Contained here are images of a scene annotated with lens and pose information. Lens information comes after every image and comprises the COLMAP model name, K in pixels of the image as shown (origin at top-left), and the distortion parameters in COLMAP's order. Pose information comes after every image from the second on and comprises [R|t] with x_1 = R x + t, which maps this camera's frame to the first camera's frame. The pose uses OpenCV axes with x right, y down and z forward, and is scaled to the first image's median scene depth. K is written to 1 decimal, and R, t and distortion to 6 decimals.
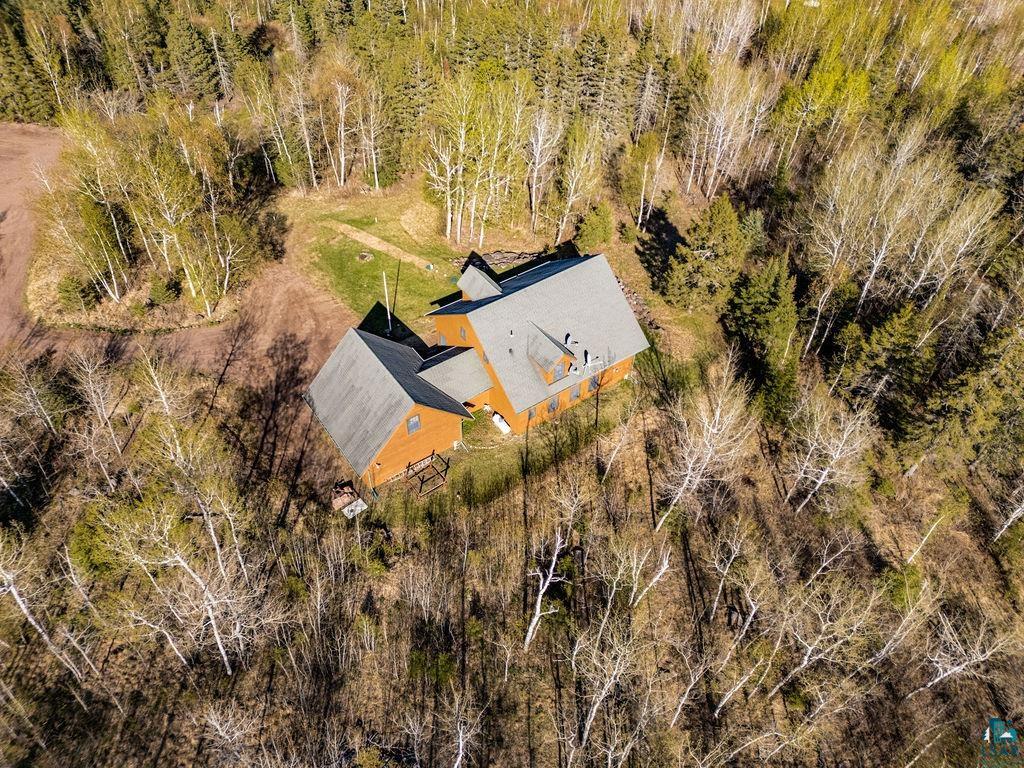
lens RADIAL K [[755.9, 0, 512.0], [0, 755.9, 384.0], [0, 0, 1]] dist [0.082425, -0.076389]
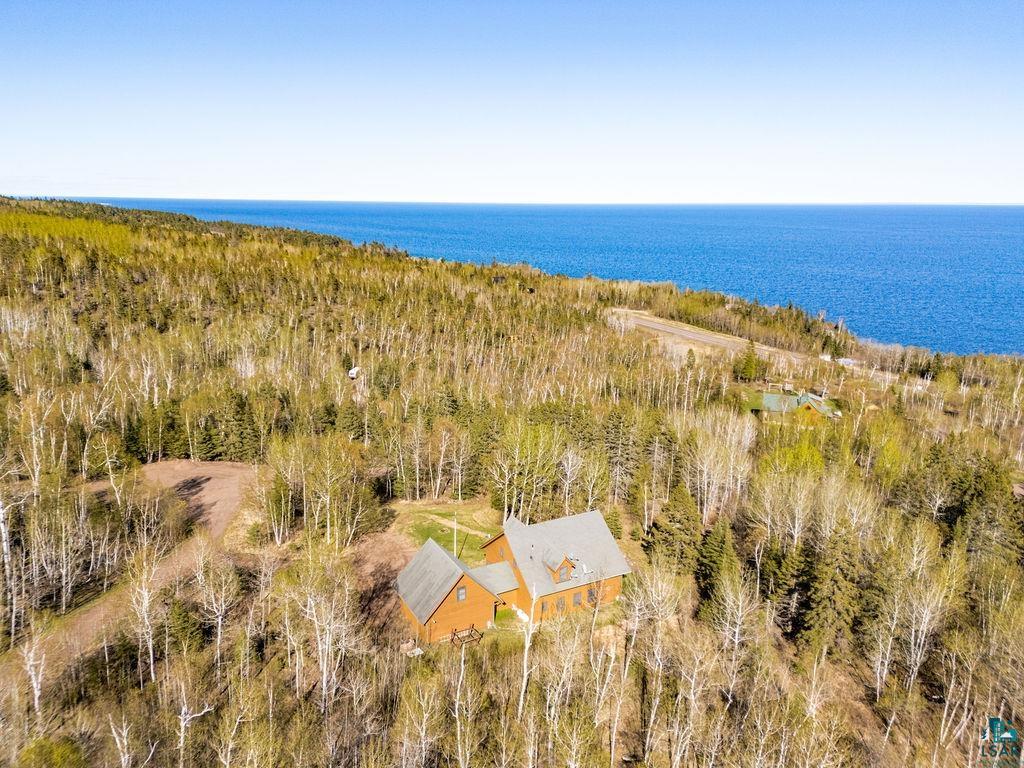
lens RADIAL K [[755.9, 0, 512.0], [0, 755.9, 384.0], [0, 0, 1]] dist [0.082425, -0.076389]
pose [[0.992121, 0.015096, -0.124374, 0.117884], [-0.079891, 0.840928, -0.535218, 0.392018], [0.096510, 0.540937, 0.835508, -0.371550]]
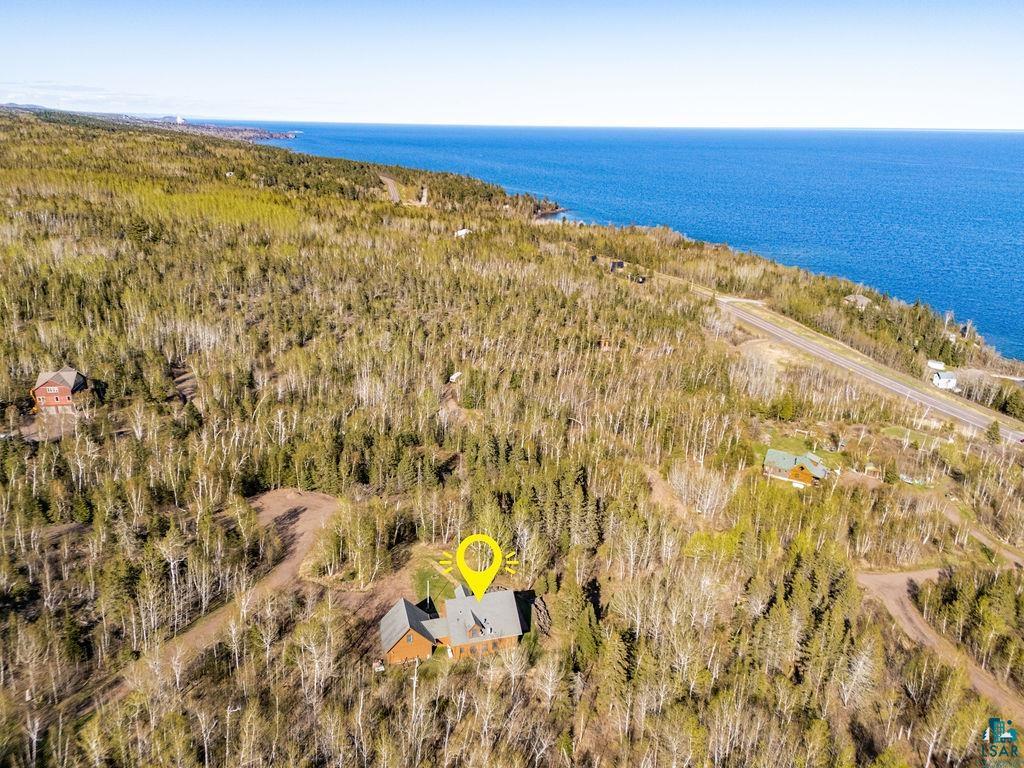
lens RADIAL K [[755.9, 0, 512.0], [0, 755.9, 384.0], [0, 0, 1]] dist [0.082425, -0.076389]
pose [[0.941351, 0.104578, -0.320814, 0.728184], [-0.240536, 0.874757, -0.420645, 0.235708], [0.236644, 0.473142, 0.848609, -1.182367]]
